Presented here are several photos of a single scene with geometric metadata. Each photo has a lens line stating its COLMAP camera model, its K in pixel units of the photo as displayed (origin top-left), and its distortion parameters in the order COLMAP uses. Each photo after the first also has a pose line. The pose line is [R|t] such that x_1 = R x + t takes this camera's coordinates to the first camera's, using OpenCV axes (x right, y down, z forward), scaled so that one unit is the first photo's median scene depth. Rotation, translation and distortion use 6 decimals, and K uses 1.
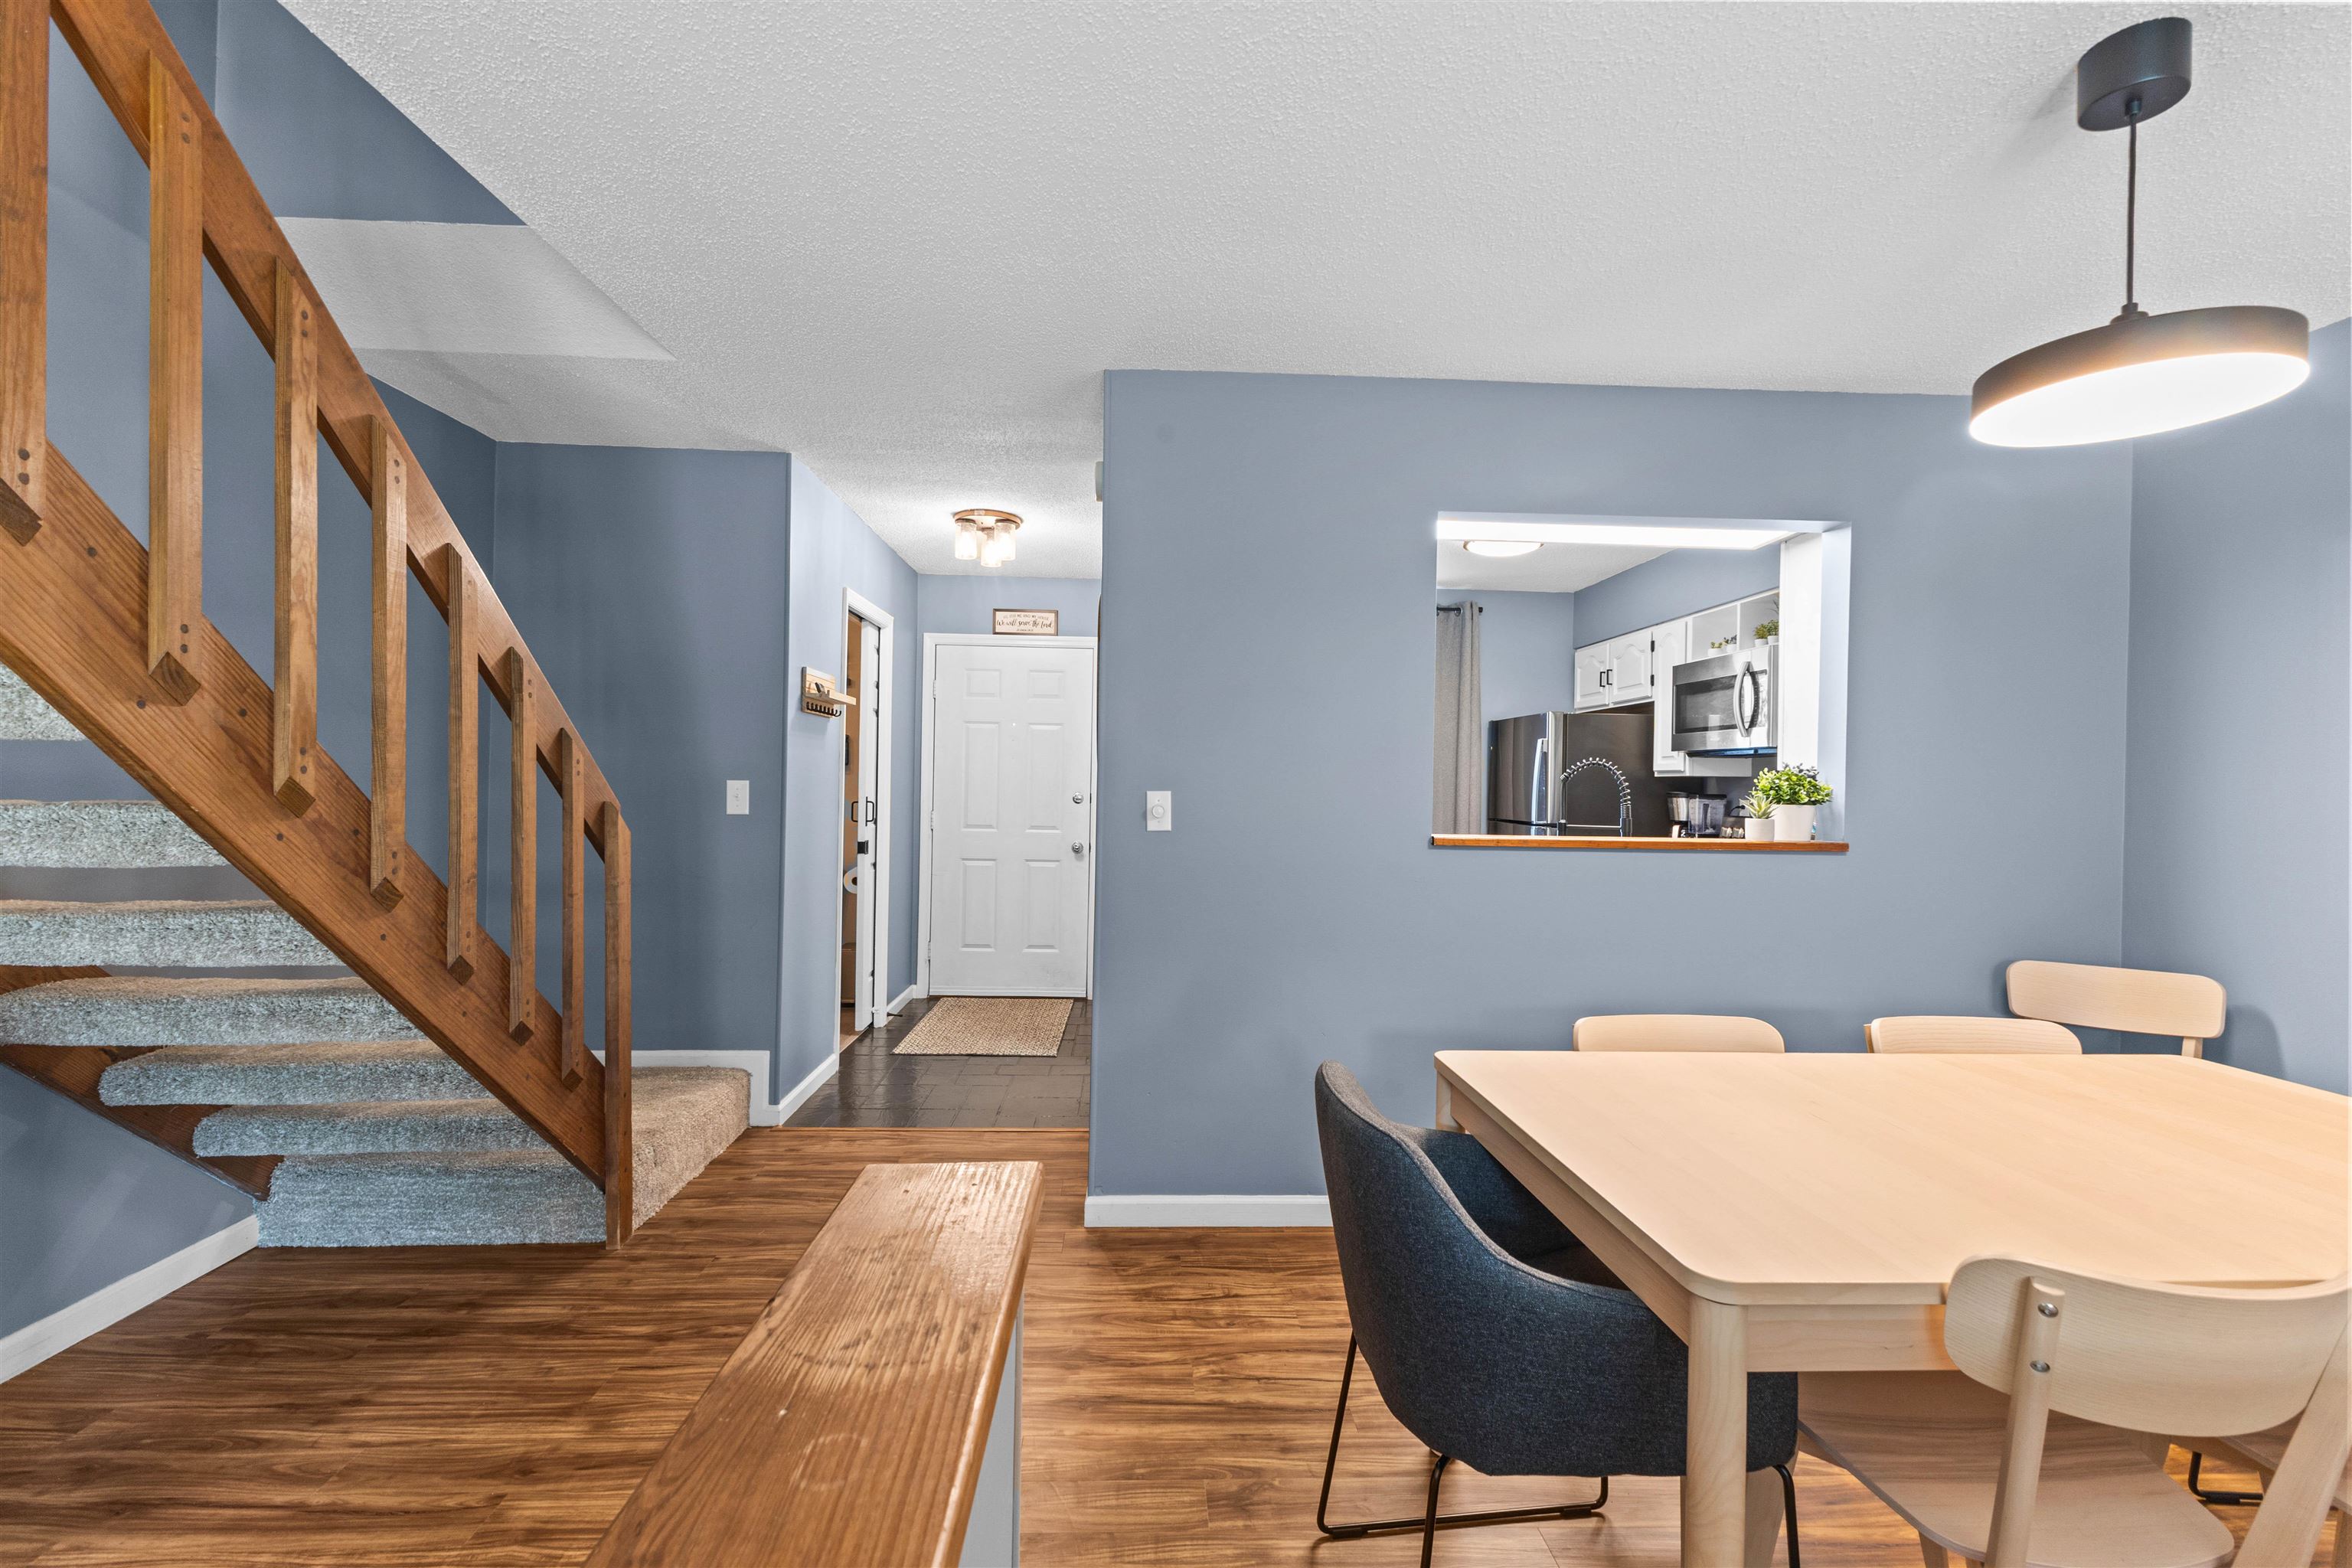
lens RADIAL K [[1014.4, 0, 1172.7], [0, 1014.4, 789.3], [0, 0, 1]] dist [0.000354, -0.000048]
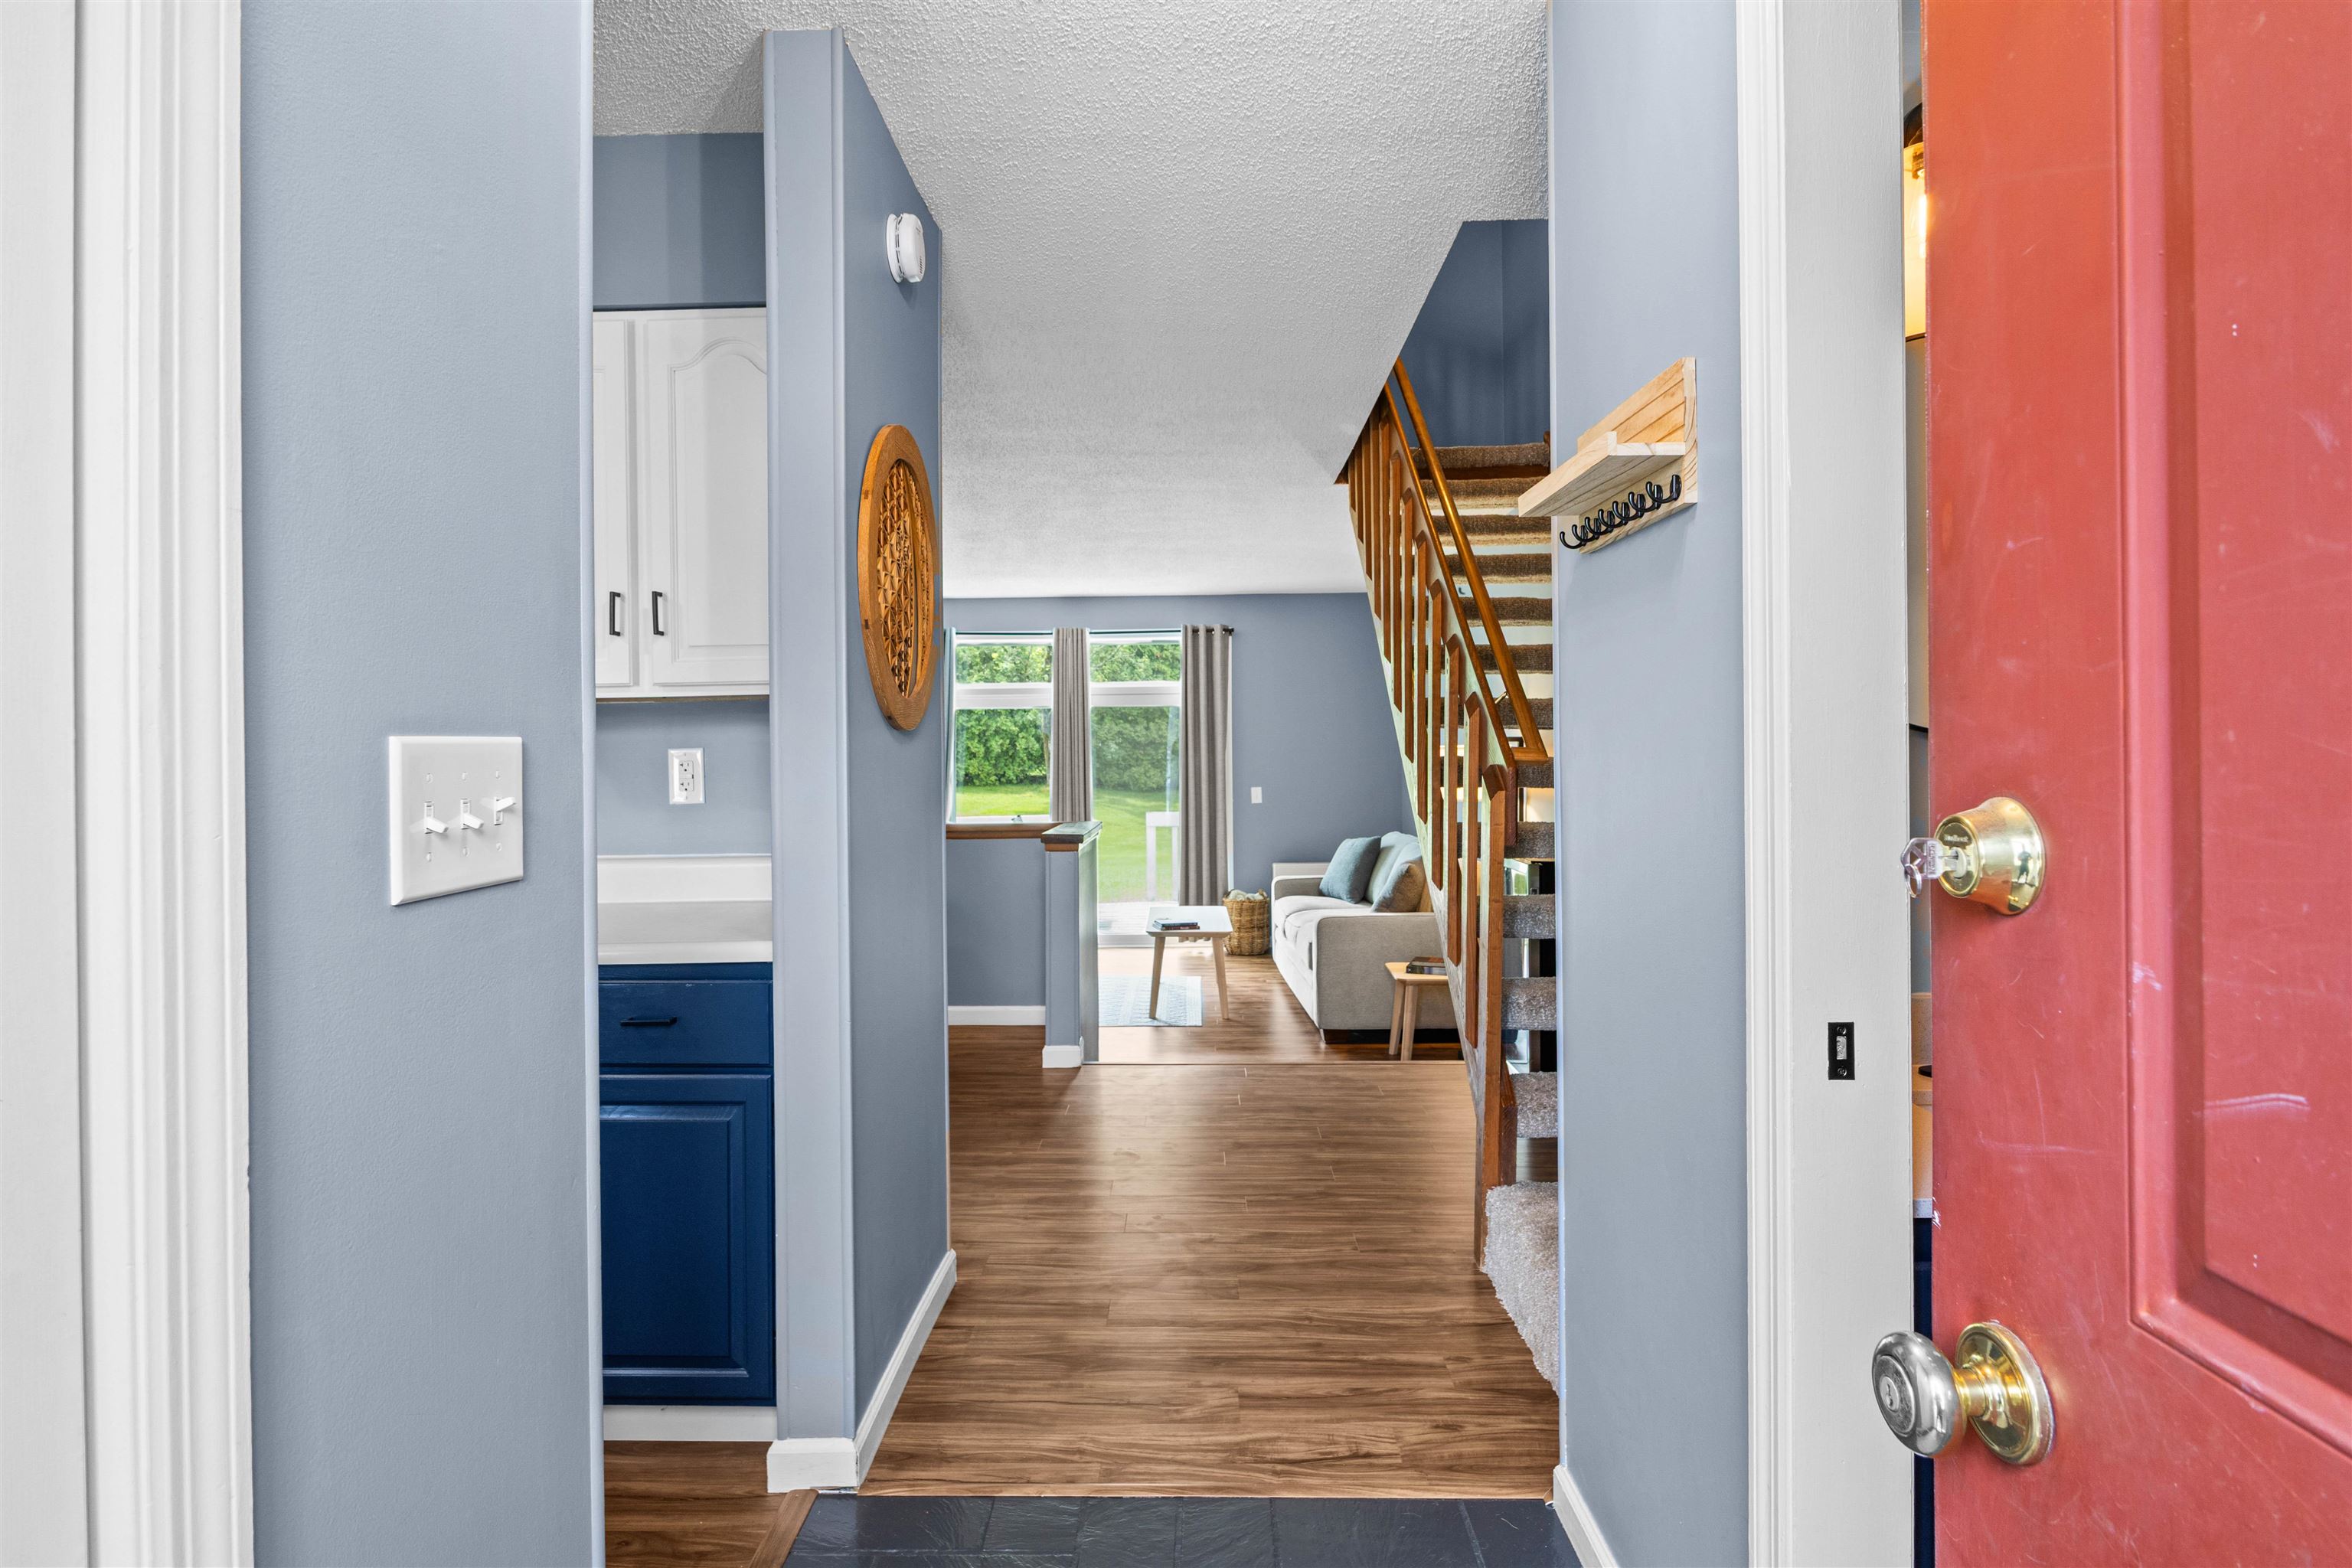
lens RADIAL K [[1289.2, 0, 1170.8], [0, 1289.2, 772.1], [0, 0, 1]] dist [-0.000317, -0.000028]
pose [[-0.997695, -0.014211, 0.066355, -0.348422], [-0.013054, 0.999756, 0.017838, 0.001586], [-0.066592, 0.016931, -0.997637, 2.171026]]
